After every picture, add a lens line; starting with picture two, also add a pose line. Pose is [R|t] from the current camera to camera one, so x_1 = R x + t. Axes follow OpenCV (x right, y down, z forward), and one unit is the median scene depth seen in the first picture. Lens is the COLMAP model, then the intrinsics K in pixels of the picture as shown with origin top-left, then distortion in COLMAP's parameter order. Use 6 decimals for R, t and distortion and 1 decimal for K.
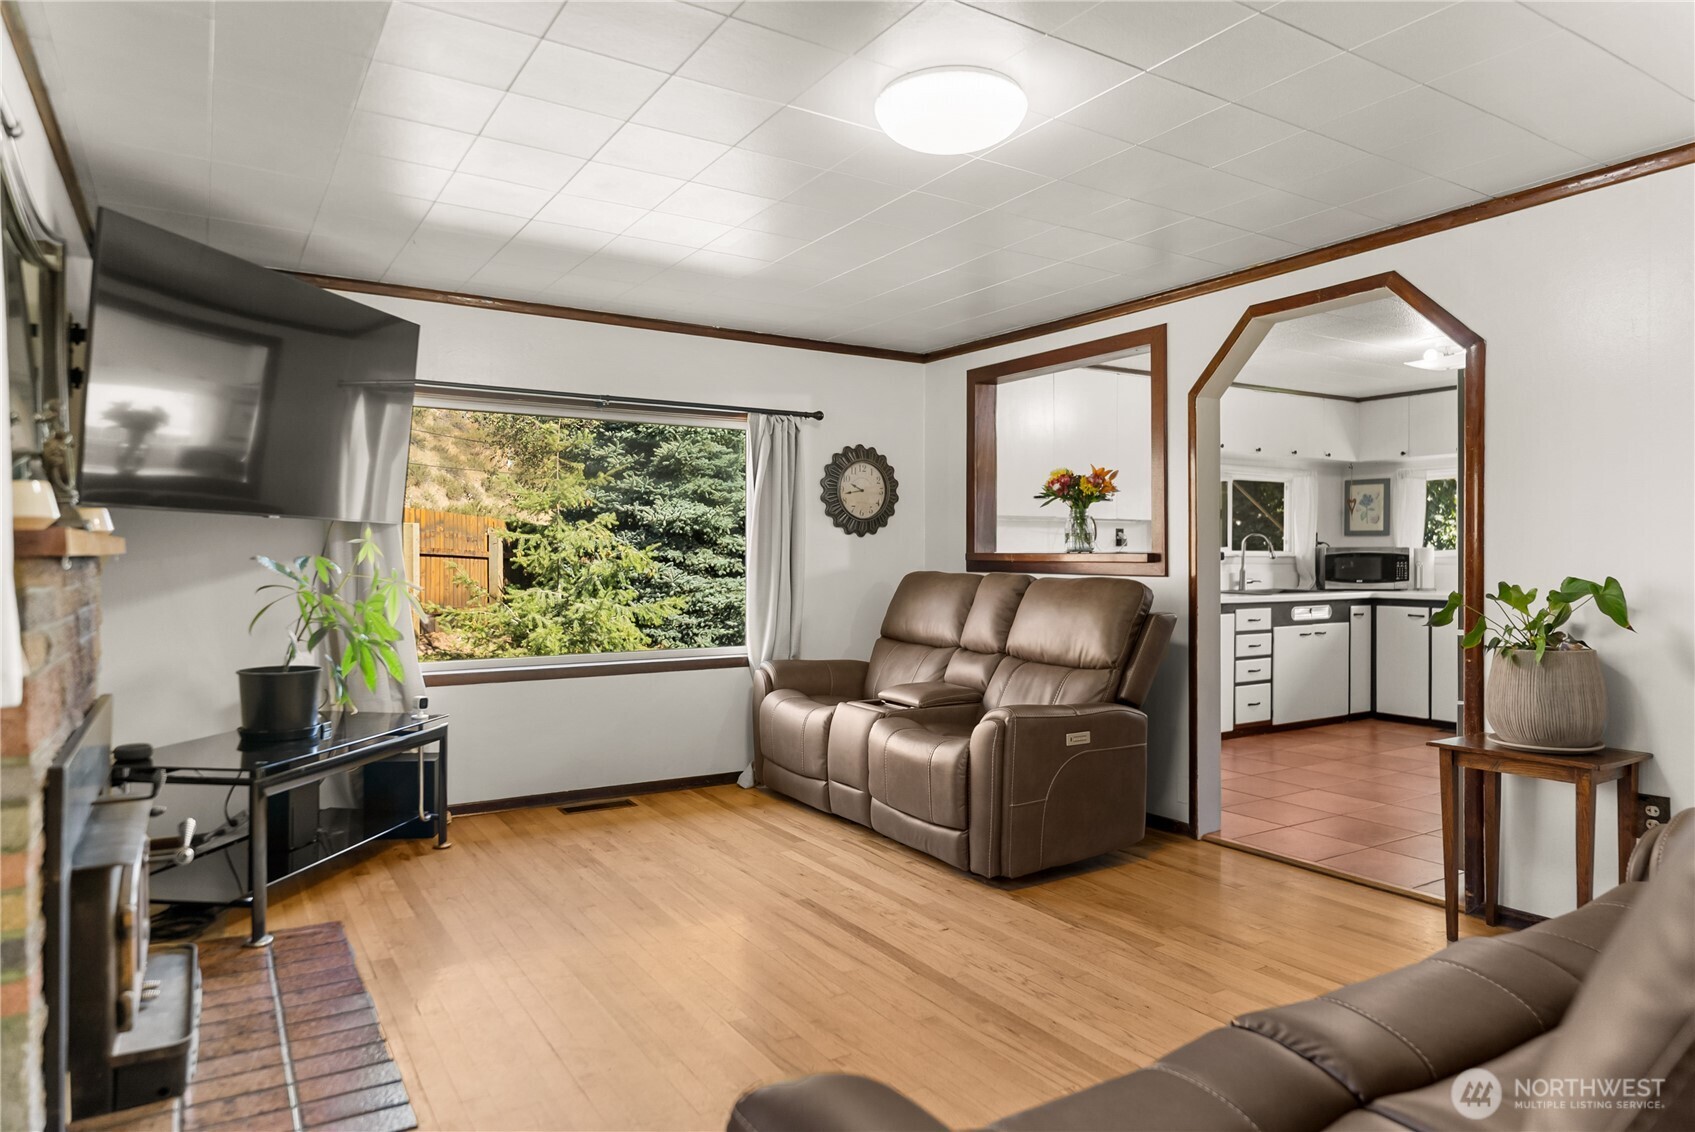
lens RADIAL K [[1039.5, 0, 851.0], [0, 1039.5, 556.4], [0, 0, 1]] dist [0.003277, 0.001850]
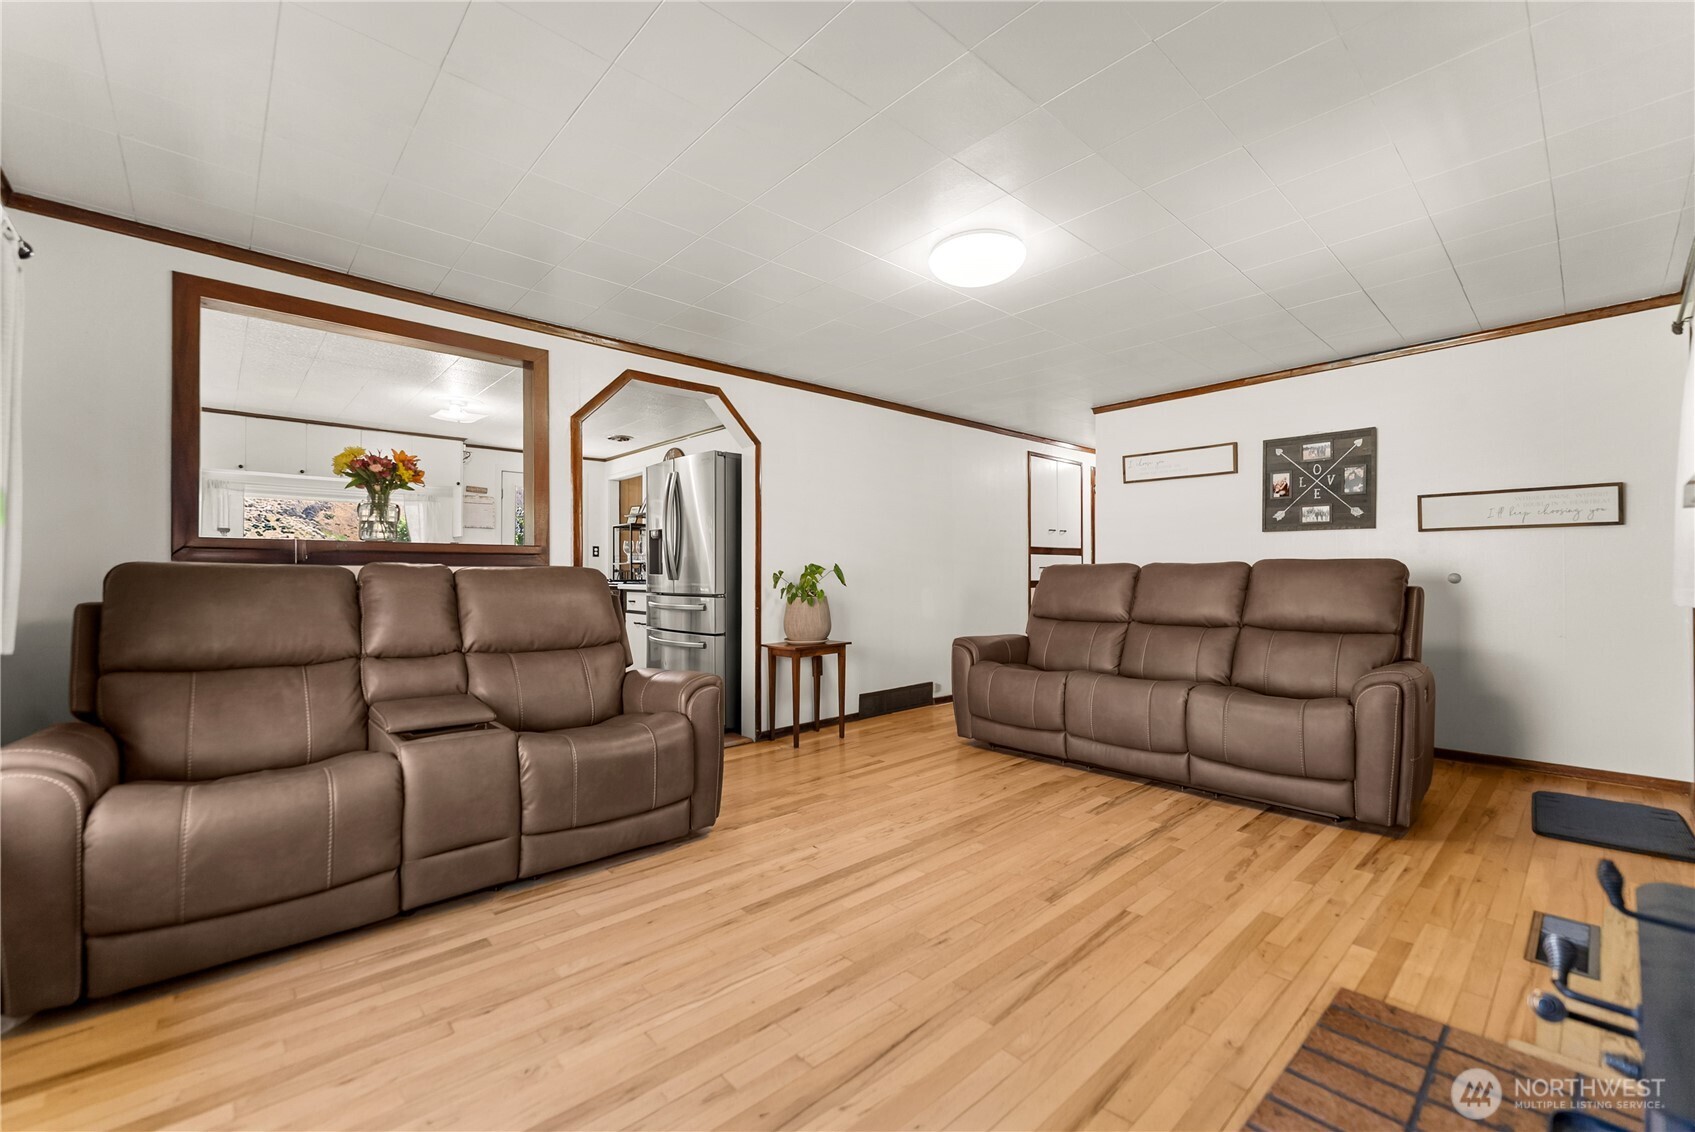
lens RADIAL K [[698.5, 0, 851.4], [0, 698.5, 565.4], [0, 0, 1]] dist [0.002739, -0.000986]
pose [[-0.185331, 0.011732, 0.982606, -0.526141], [0.002946, 0.999931, -0.011383, 0.027805], [-0.982672, 0.000785, -0.185353, 0.804992]]
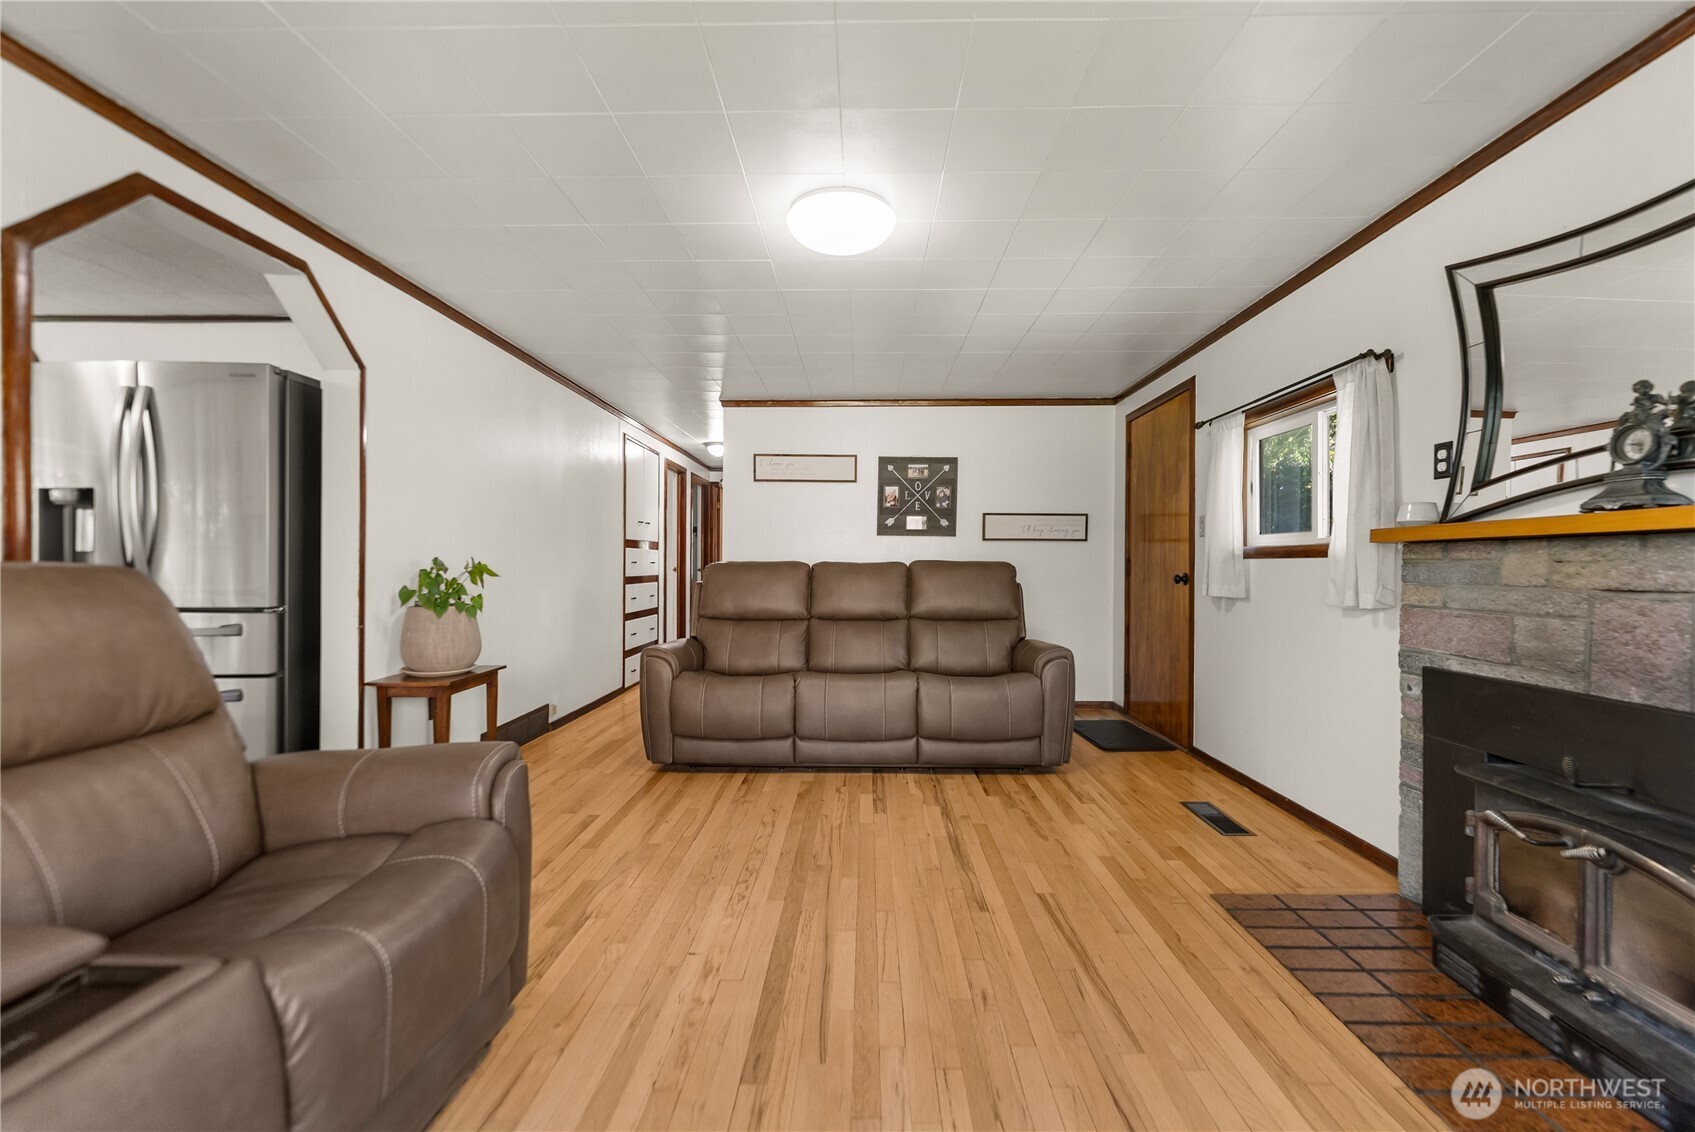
lens RADIAL K [[698.5, 0, 856.7], [0, 698.5, 565.4], [0, 0, 1]] dist [0.002739, -0.000986]
pose [[-0.840552, -0.005649, 0.541701, -0.253012], [-0.005207, 0.999984, 0.002347, 0.017638], [-0.541706, -0.000848, -0.840568, 1.035194]]
